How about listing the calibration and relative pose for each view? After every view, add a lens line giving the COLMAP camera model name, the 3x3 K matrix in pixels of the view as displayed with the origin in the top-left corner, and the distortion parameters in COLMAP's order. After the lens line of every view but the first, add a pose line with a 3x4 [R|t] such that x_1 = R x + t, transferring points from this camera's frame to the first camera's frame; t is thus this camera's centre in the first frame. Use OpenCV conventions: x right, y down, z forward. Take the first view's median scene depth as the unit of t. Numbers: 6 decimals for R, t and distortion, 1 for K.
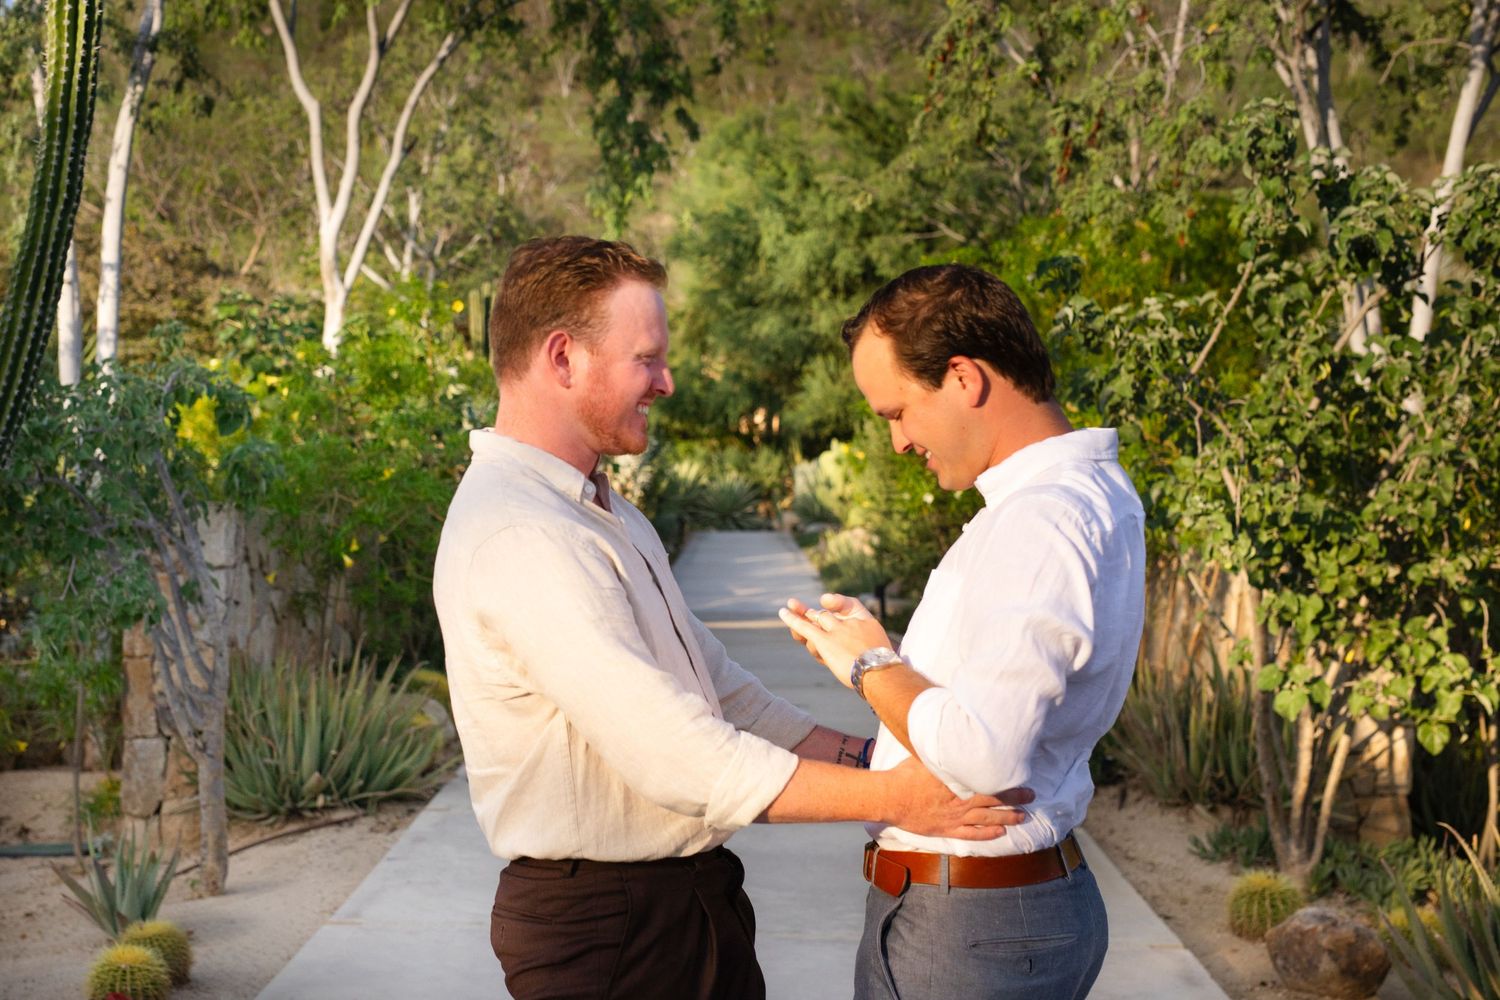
lens RADIAL K [[2216.4, 0, 685.5], [0, 2216.4, 497.3], [0, 0, 1]] dist [0.193295, 0.107999]
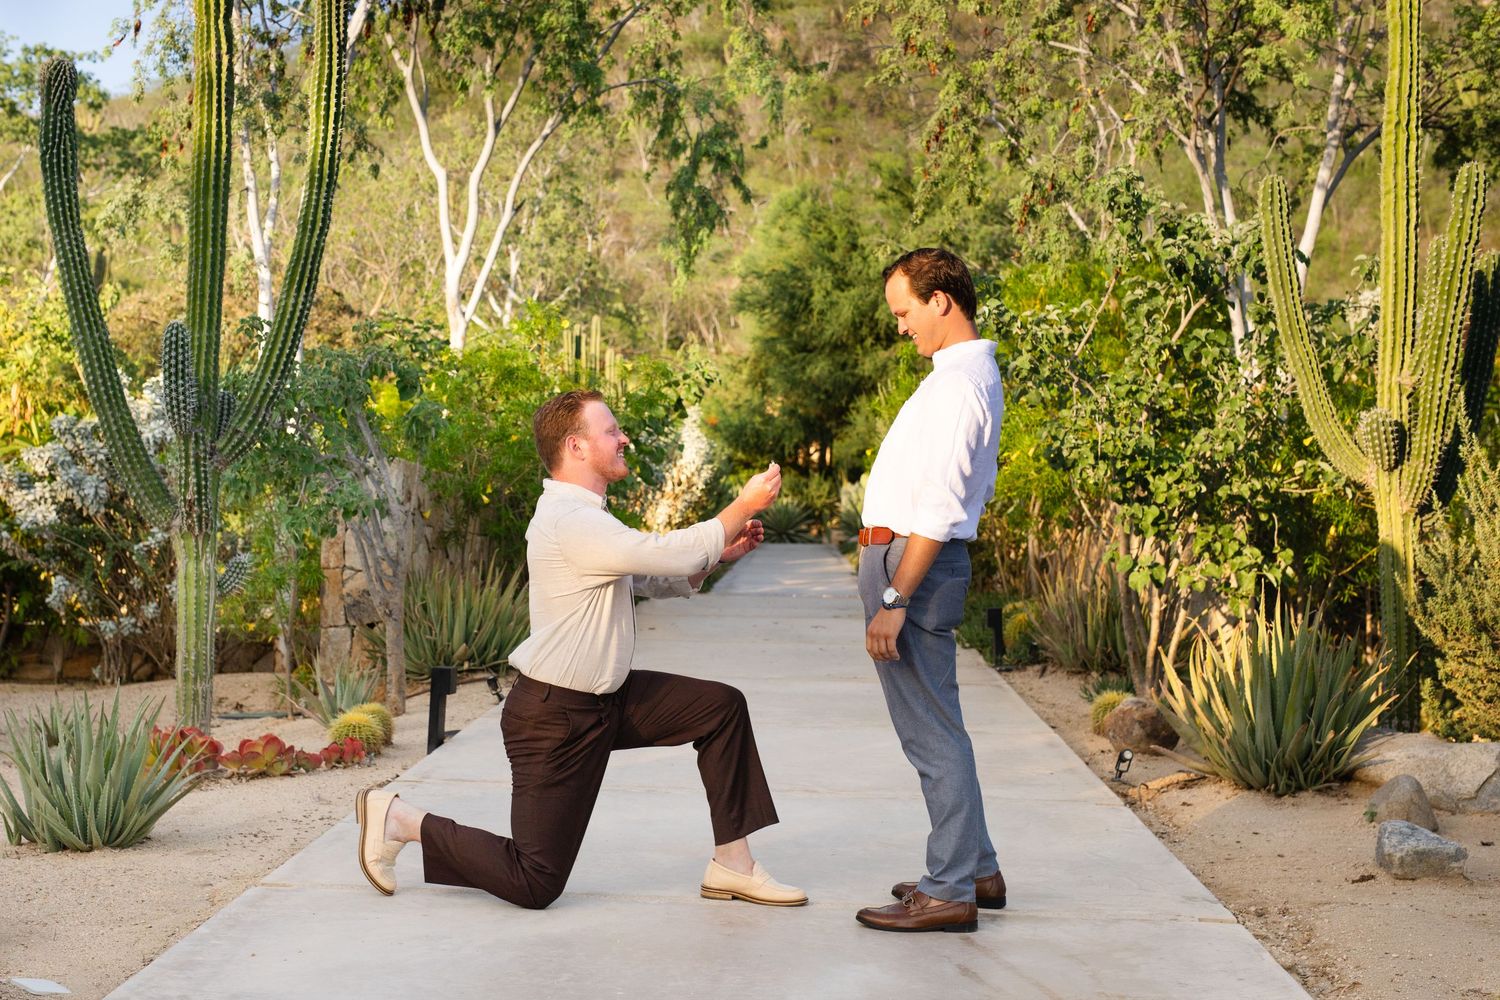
lens RADIAL K [[2145.7, 0, 750.0], [0, 2145.7, 500.0], [0, 0, 1]] dist [0.272376, 0.022710]
pose [[0.999977, 0.005598, -0.003951, 0.020925], [-0.005705, 0.999605, -0.027509, 0.075740], [0.003796, 0.027530, 0.999614, -0.388230]]
